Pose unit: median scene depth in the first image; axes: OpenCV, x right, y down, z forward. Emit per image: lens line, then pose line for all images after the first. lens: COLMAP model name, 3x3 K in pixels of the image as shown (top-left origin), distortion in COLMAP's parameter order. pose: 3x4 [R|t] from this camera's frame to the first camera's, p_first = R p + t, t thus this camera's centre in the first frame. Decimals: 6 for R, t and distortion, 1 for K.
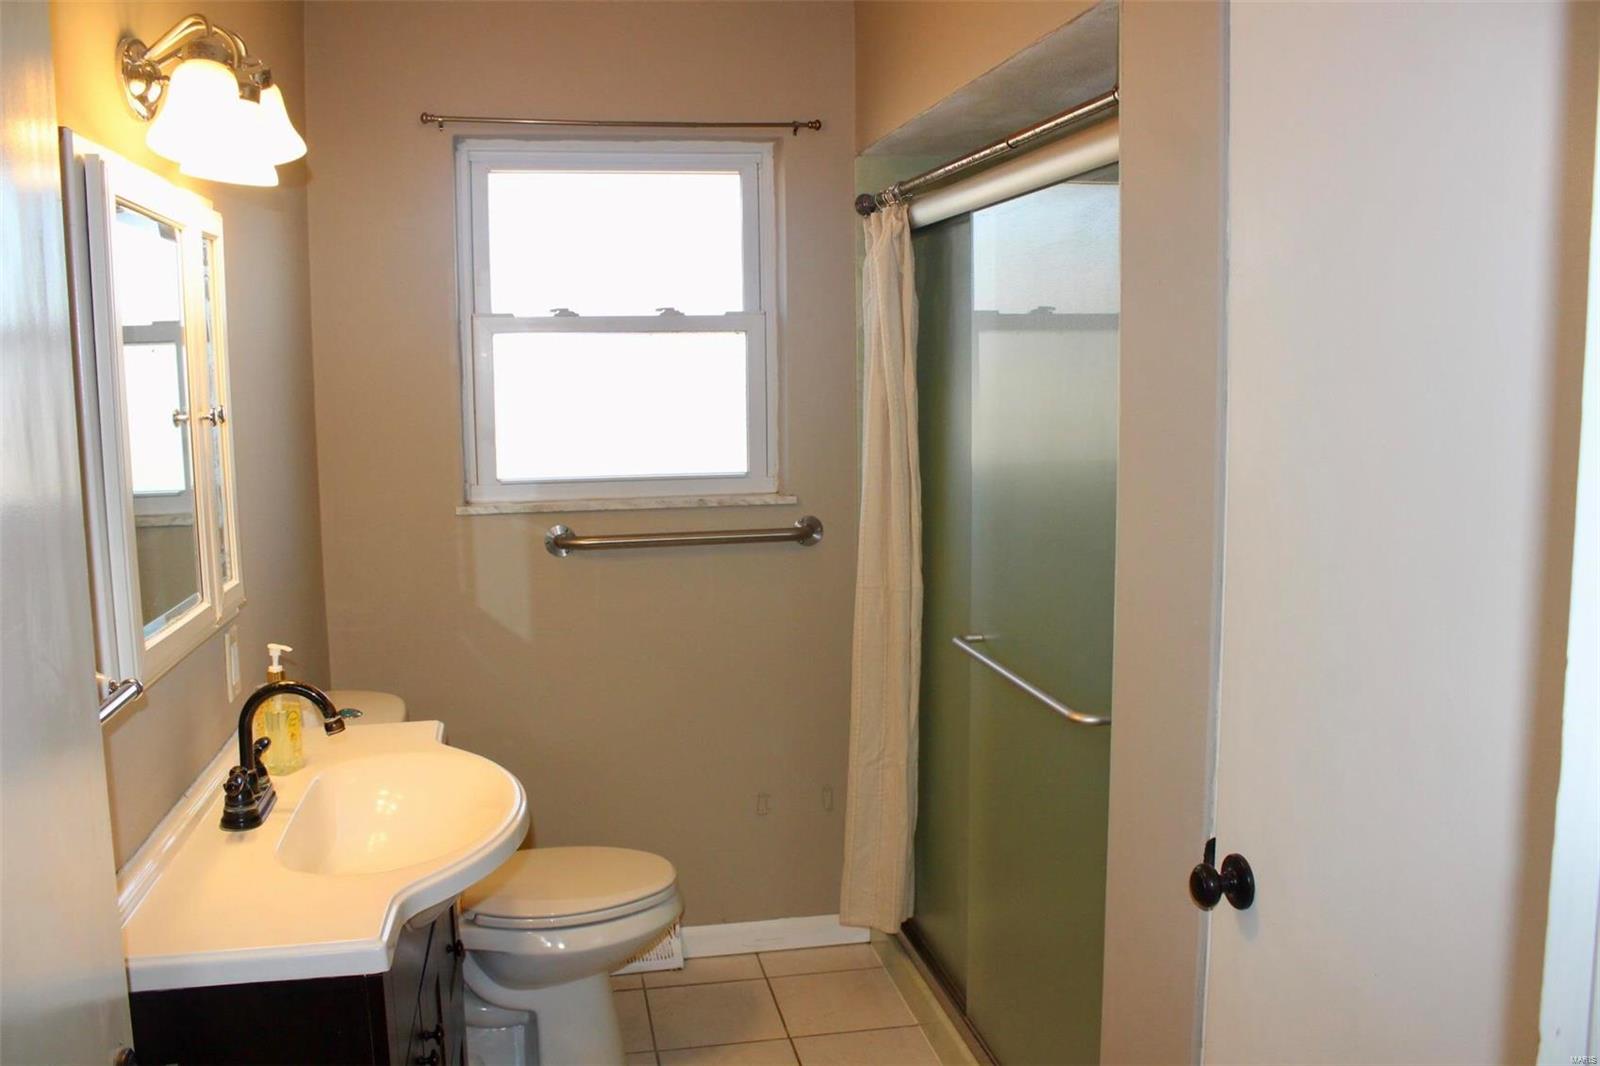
lens RADIAL K [[1324.5, 0, 802.6], [0, 1324.5, 535.0], [0, 0, 1]] dist [-0.149701, 0.116476]
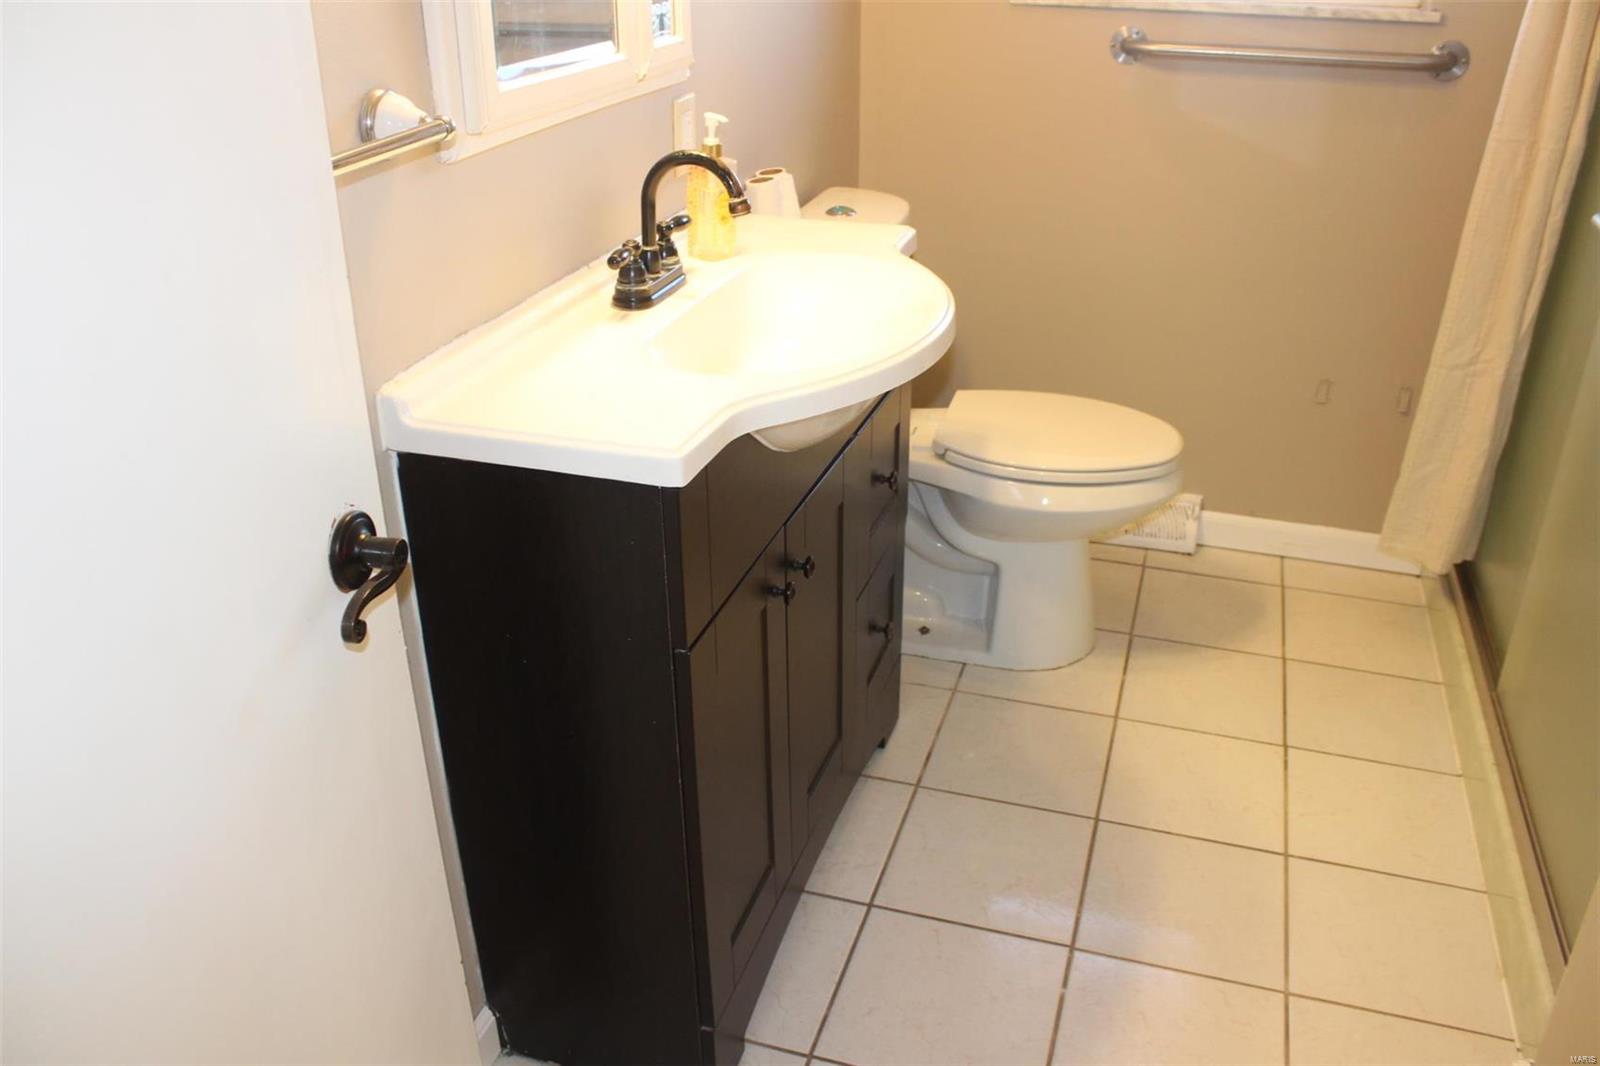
lens RADIAL K [[1324.5, 0, 798.9], [0, 1324.5, 529.0], [0, 0, 1]] dist [-0.149701, 0.116476]
pose [[0.872754, 0.225879, -0.432758, 0.066806], [-0.069518, 0.934982, 0.347817, 0.024609], [0.483185, -0.273474, 0.831712, 0.142086]]
